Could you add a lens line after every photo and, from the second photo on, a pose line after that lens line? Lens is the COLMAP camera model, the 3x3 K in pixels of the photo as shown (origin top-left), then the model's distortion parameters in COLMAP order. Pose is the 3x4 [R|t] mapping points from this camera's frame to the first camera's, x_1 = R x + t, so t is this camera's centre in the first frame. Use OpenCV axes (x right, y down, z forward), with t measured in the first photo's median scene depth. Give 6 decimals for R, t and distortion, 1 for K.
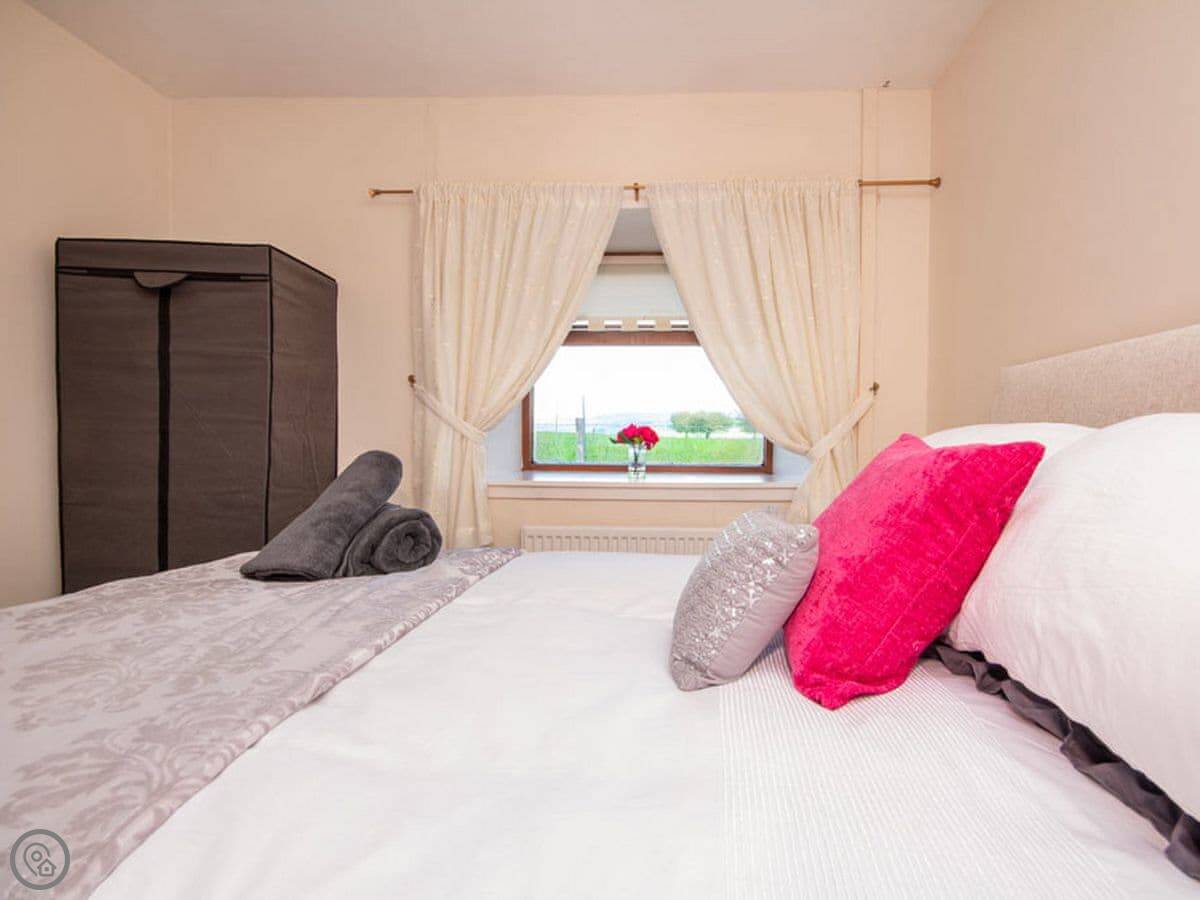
lens RADIAL K [[611.4, 0, 589.3], [0, 611.4, 452.2], [0, 0, 1]] dist [-0.001278, 0.001032]
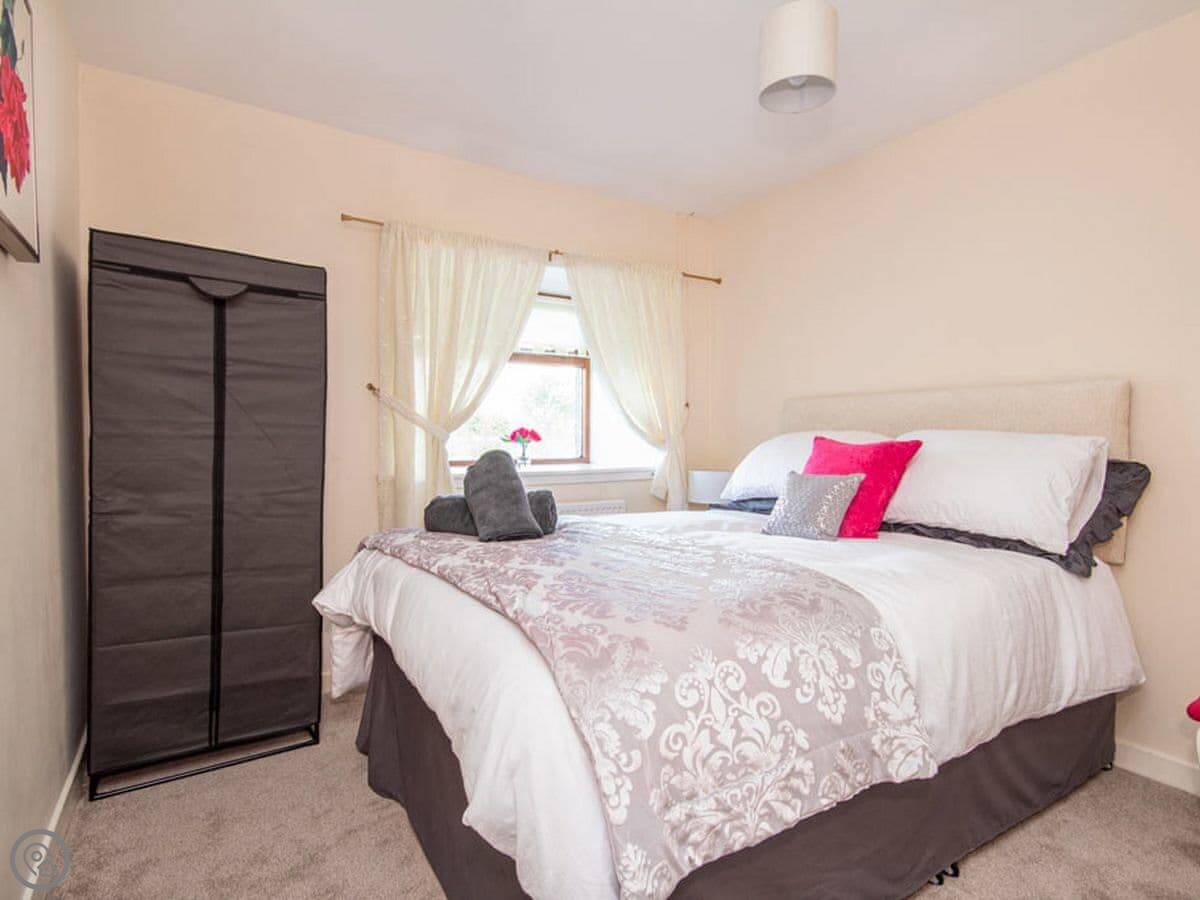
lens RADIAL K [[611.4, 0, 589.3], [0, 611.4, 452.2], [0, 0, 1]] dist [-0.001278, 0.001032]
pose [[0.829449, -0.020970, 0.558189, -0.755379], [0.019165, 0.999775, 0.009081, -0.003942], [-0.558254, 0.003165, 0.829664, -0.194735]]
